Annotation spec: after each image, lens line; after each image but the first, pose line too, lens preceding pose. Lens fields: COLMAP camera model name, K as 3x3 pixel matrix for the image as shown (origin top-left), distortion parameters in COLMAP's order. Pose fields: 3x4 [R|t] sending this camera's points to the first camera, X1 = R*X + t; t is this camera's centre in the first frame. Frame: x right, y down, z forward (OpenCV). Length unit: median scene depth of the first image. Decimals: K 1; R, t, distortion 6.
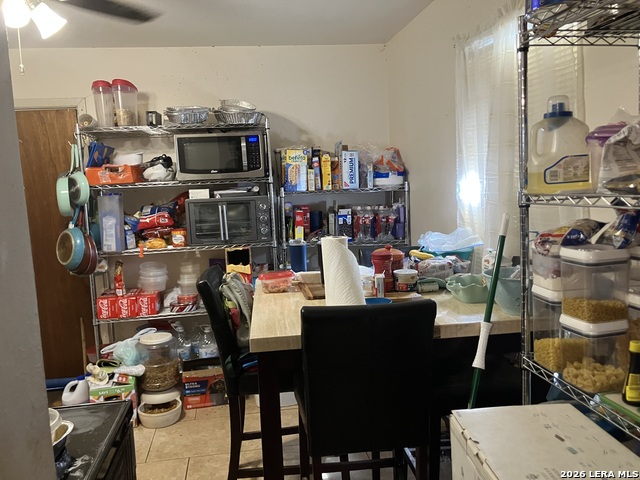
lens RADIAL K [[526.3, 0, 320.0], [0, 526.3, 240.0], [0, 0, 1]] dist [0.027750, 0.000159]
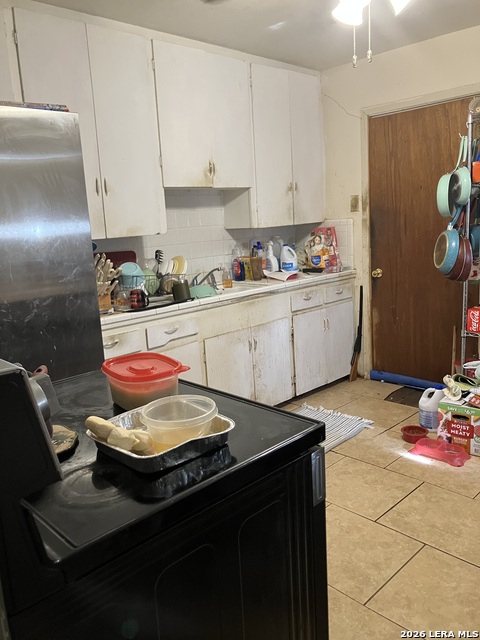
lens RADIAL K [[526.3, 0, 239.8], [0, 526.3, 311.5], [0, 0, 1]] dist [0.027750, 0.000159]
pose [[0.572037, 0.159139, -0.804642, 0.094246], [-0.060698, 0.986521, 0.151958, 0.000611], [0.817979, -0.038085, 0.573987, 0.159028]]
